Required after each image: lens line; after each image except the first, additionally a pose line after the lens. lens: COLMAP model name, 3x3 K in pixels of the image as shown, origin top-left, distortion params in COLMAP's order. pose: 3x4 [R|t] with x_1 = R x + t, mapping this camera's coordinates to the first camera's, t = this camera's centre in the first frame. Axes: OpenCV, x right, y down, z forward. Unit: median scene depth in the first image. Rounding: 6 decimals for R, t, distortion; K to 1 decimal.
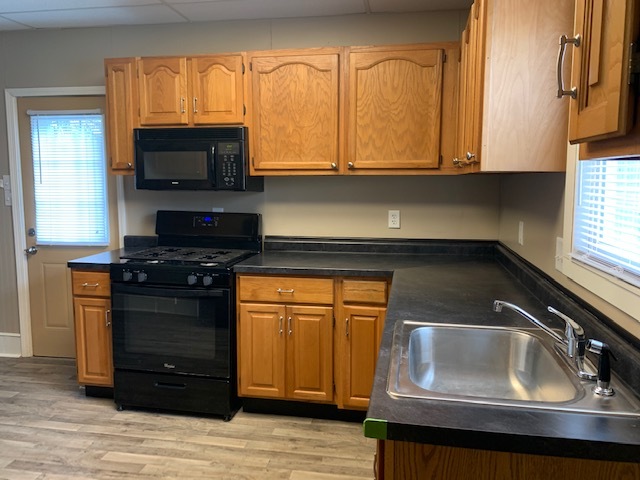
lens RADIAL K [[489.6, 0, 324.2], [0, 489.6, 233.6], [0, 0, 1]] dist [0.036668, -0.042746]
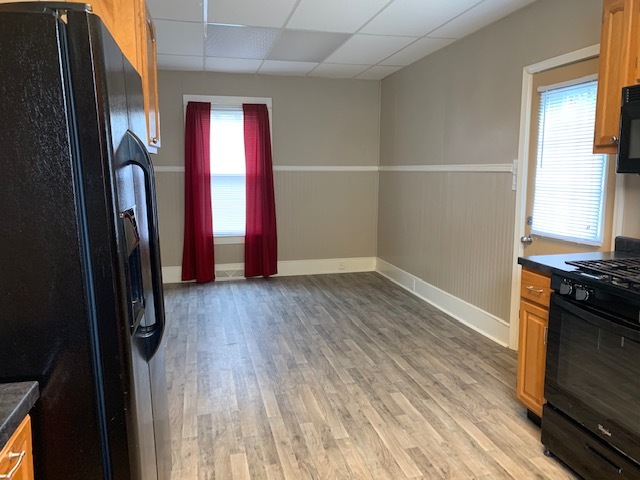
lens RADIAL K [[489.6, 0, 324.2], [0, 489.6, 233.6], [0, 0, 1]] dist [0.036668, -0.042746]
pose [[0.402086, 0.117068, -0.908087, 0.115868], [-0.099229, 0.991522, 0.083887, -0.021416], [0.910209, 0.056379, 0.410293, 0.335753]]
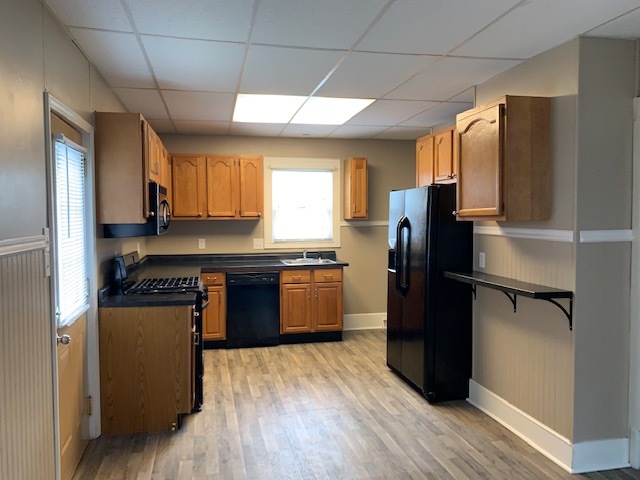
lens RADIAL K [[489.6, 0, 324.2], [0, 489.6, 233.6], [0, 0, 1]] dist [0.036668, -0.042746]
pose [[-0.393654, -0.037647, 0.918488, -1.666920], [0.108061, 0.990338, 0.086906, -0.159204], [-0.912885, 0.133464, -0.385782, 1.135174]]
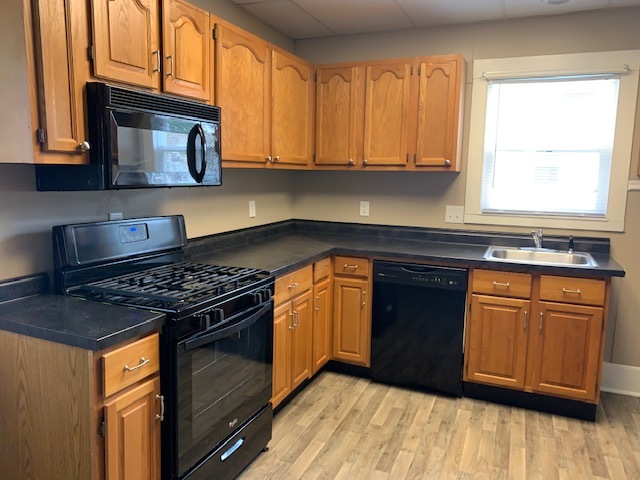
lens RADIAL K [[481.4, 0, 320.0], [0, 481.4, 240.0], [0, 0, 1]] dist [0.003888, -0.008207]
pose [[0.230931, -0.136198, 0.963390, -0.915078], [0.094057, 0.988642, 0.117222, -0.077362], [-0.968413, 0.063543, 0.241119, 0.651021]]
